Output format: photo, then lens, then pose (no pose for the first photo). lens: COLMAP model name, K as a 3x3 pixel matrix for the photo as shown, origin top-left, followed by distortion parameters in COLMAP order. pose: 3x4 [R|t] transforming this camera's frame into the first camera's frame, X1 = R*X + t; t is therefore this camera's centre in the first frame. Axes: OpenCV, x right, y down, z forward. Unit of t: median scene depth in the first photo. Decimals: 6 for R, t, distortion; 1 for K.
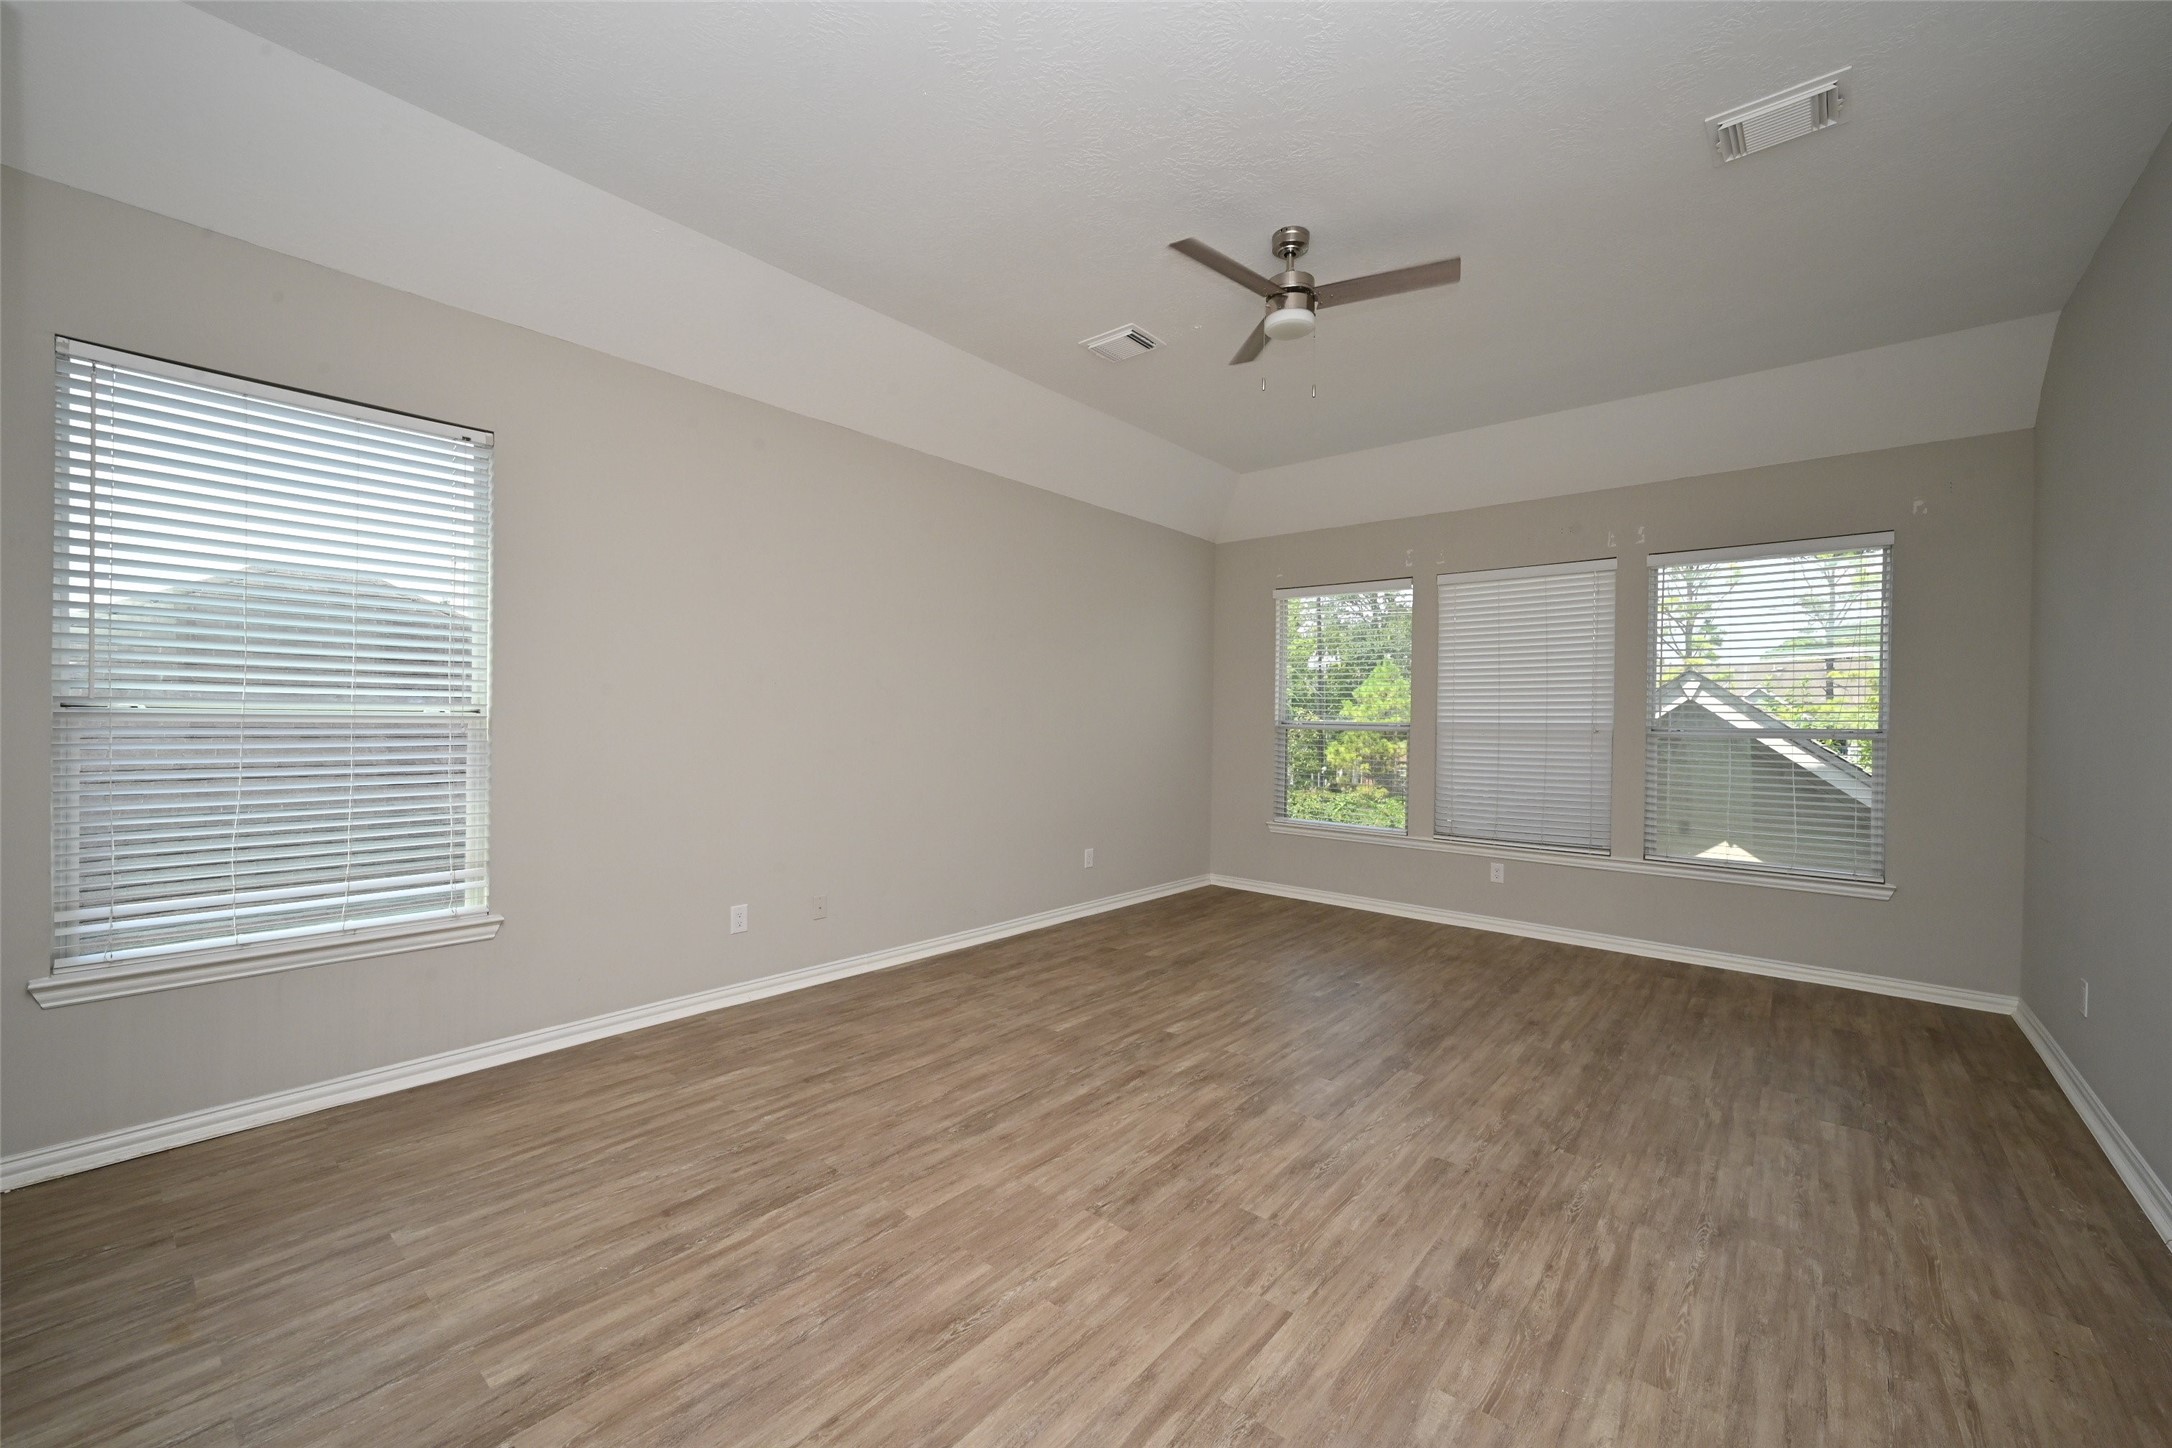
lens RADIAL K [[855.9, 0, 1088.7], [0, 855.9, 723.4], [0, 0, 1]] dist [-0.001570, 0.000323]
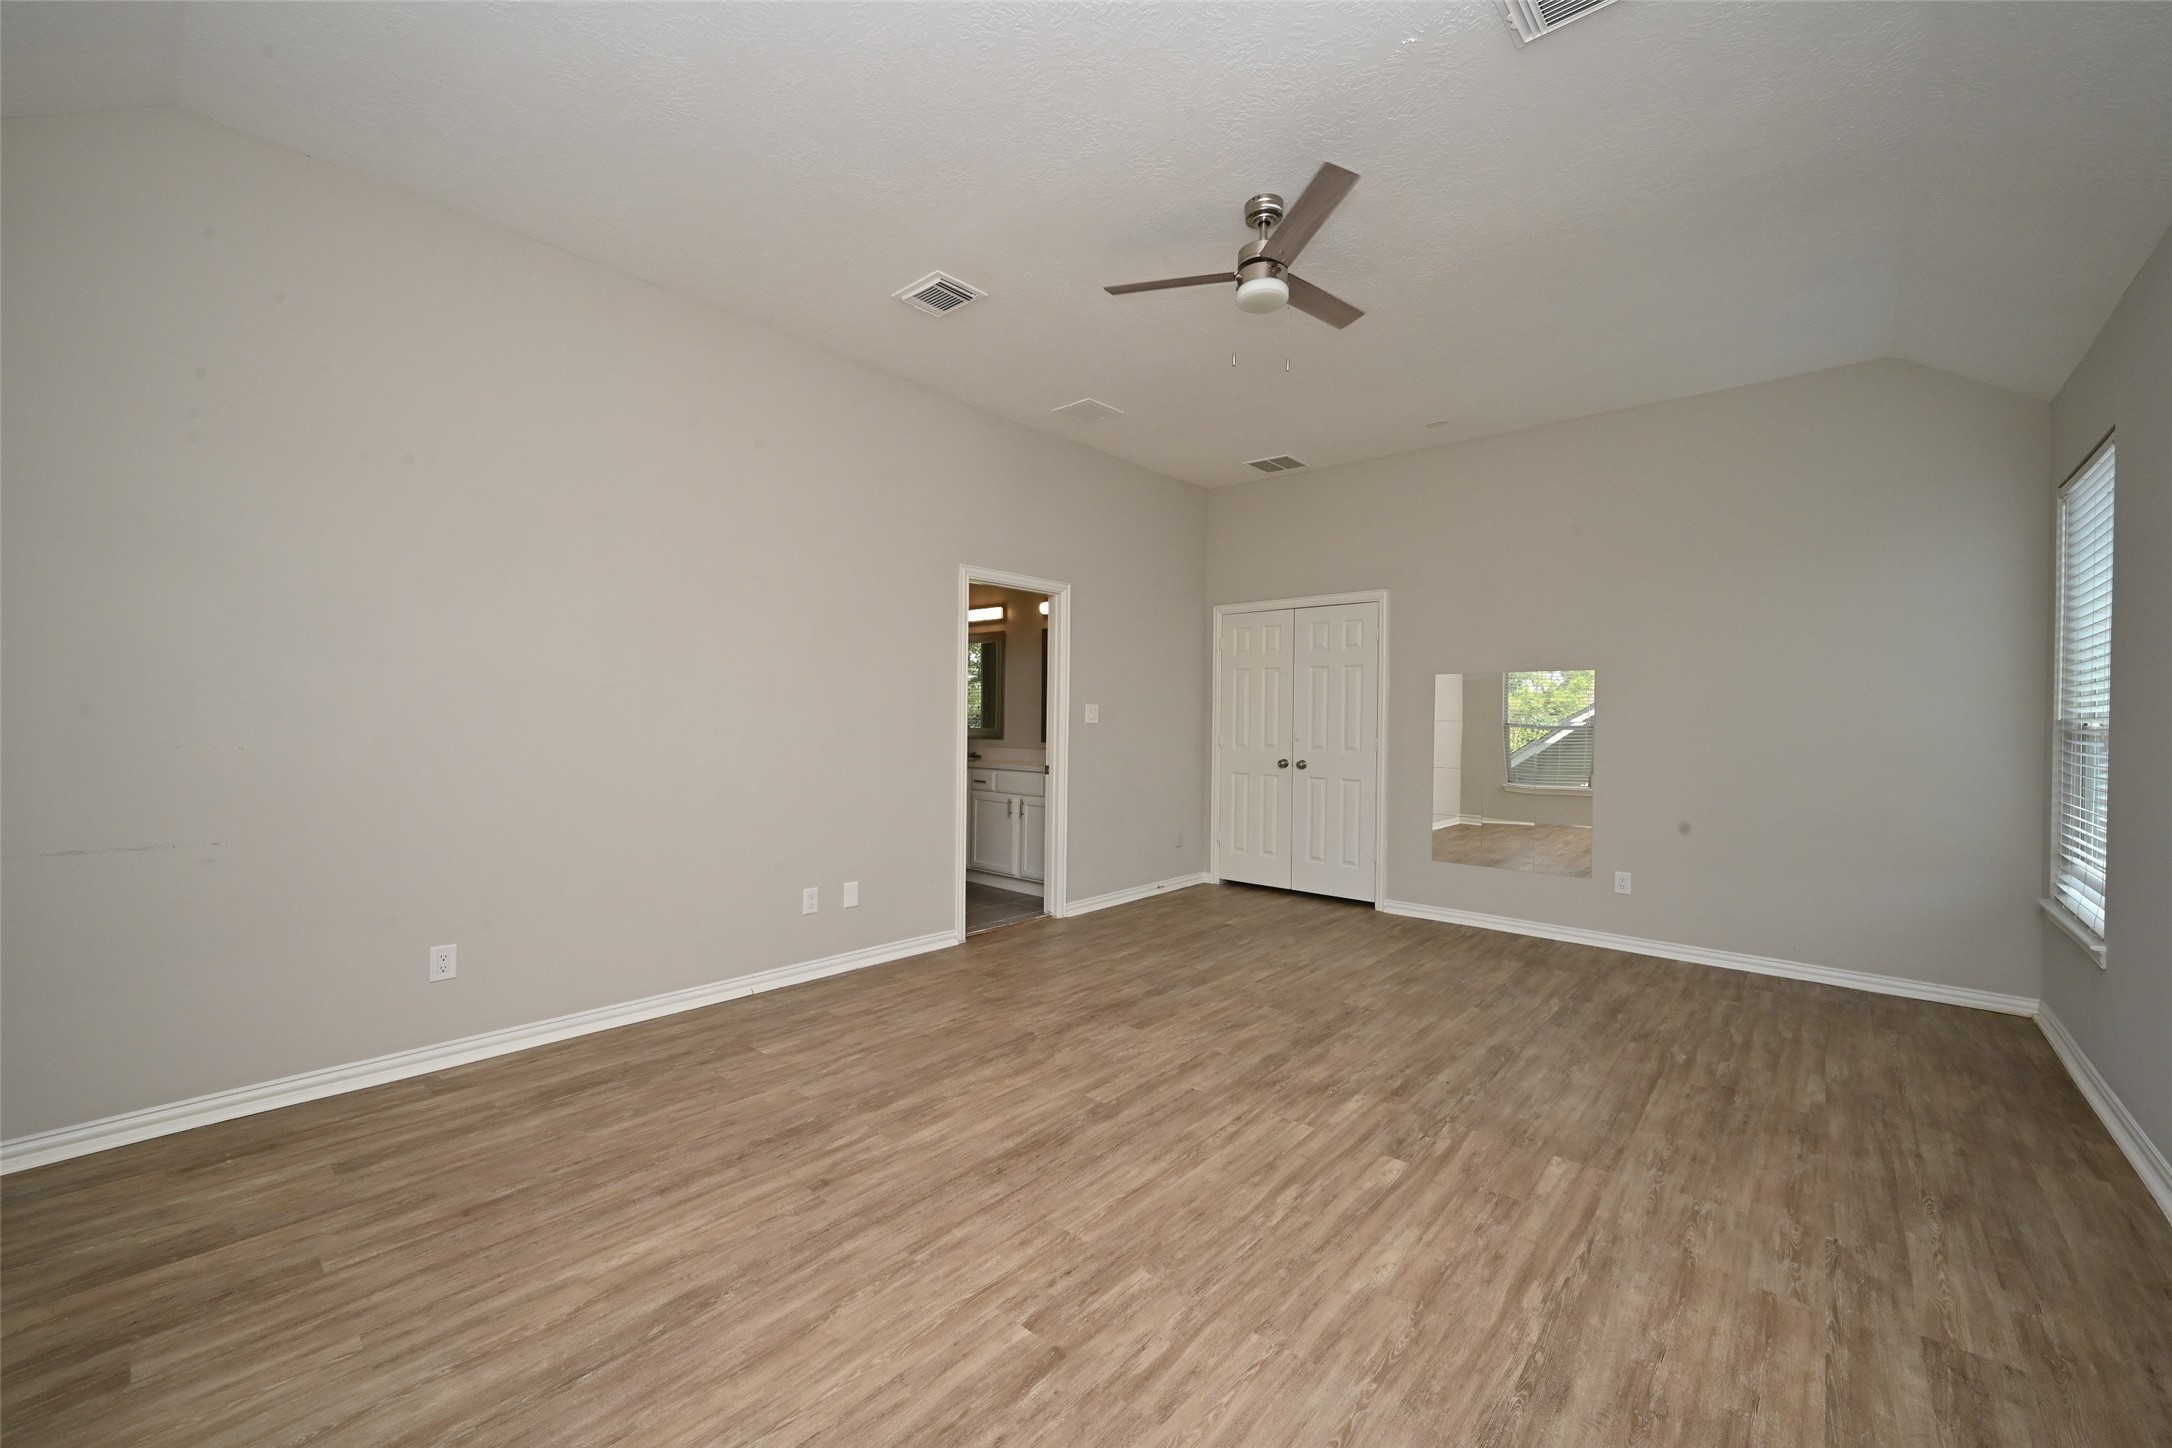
lens RADIAL K [[855.9, 0, 1085.1], [0, 855.9, 721.0], [0, 0, 1]] dist [-0.001570, 0.000323]
pose [[-0.999412, -0.029268, 0.017859, 0.413805], [-0.029119, 0.999539, 0.008553, 0.007499], [-0.018101, 0.008028, -0.999804, 2.029294]]
